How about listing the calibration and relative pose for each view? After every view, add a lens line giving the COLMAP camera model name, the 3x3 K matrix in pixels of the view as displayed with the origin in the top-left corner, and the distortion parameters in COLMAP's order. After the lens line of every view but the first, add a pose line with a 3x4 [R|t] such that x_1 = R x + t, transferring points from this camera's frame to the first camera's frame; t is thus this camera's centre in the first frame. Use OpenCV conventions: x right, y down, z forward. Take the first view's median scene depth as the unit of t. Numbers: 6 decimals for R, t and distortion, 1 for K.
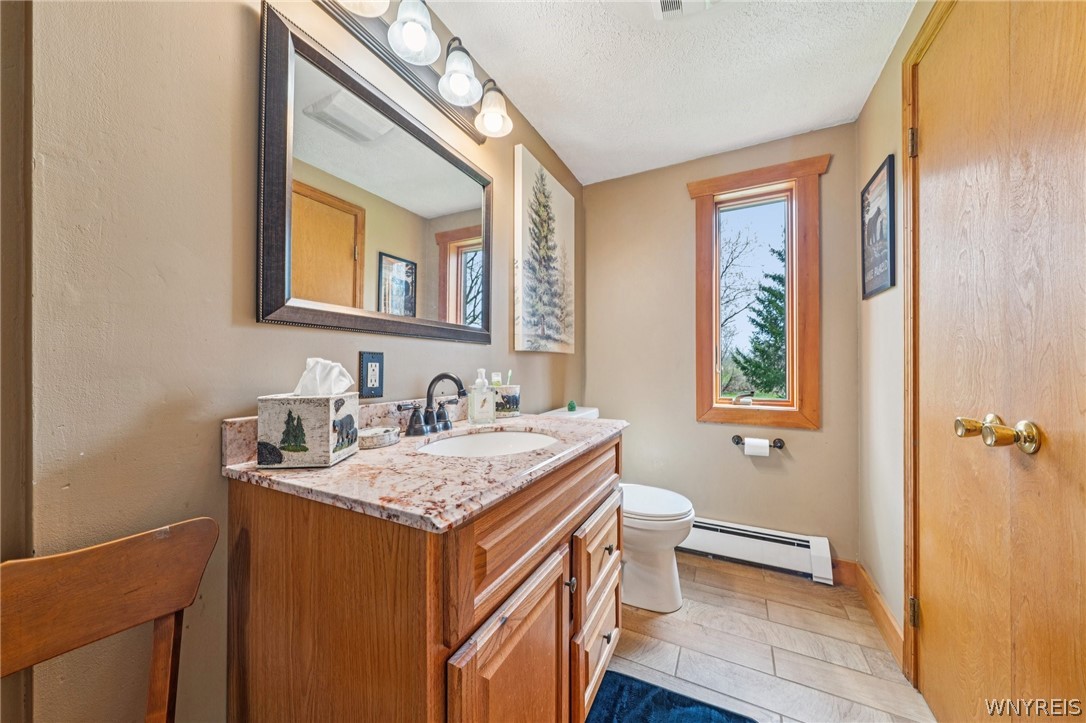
lens RADIAL K [[378.5, 0, 544.9], [0, 378.5, 362.3], [0, 0, 1]] dist [-0.008514, 0.000080]
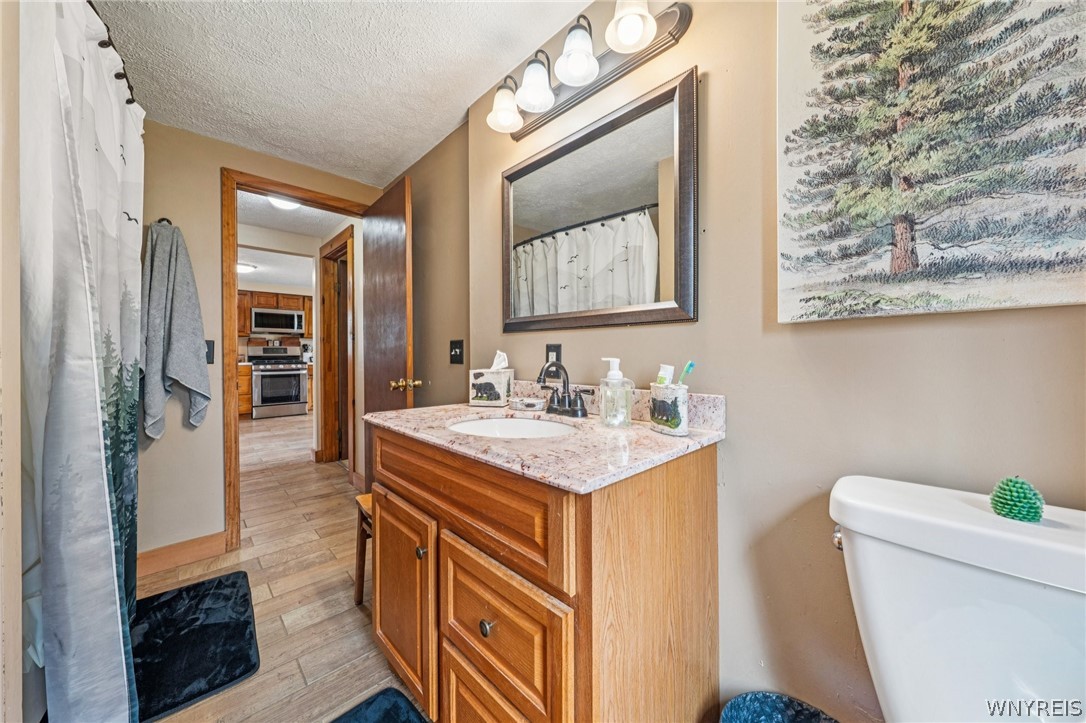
lens RADIAL K [[378.5, 0, 548.9], [0, 378.5, 354.3], [0, 0, 1]] dist [-0.008514, 0.000080]
pose [[-0.322818, -0.003237, -0.946456, 0.476456], [0.008643, 0.999942, -0.006368, 0.009793], [0.946422, -0.010236, -0.322771, 0.831310]]
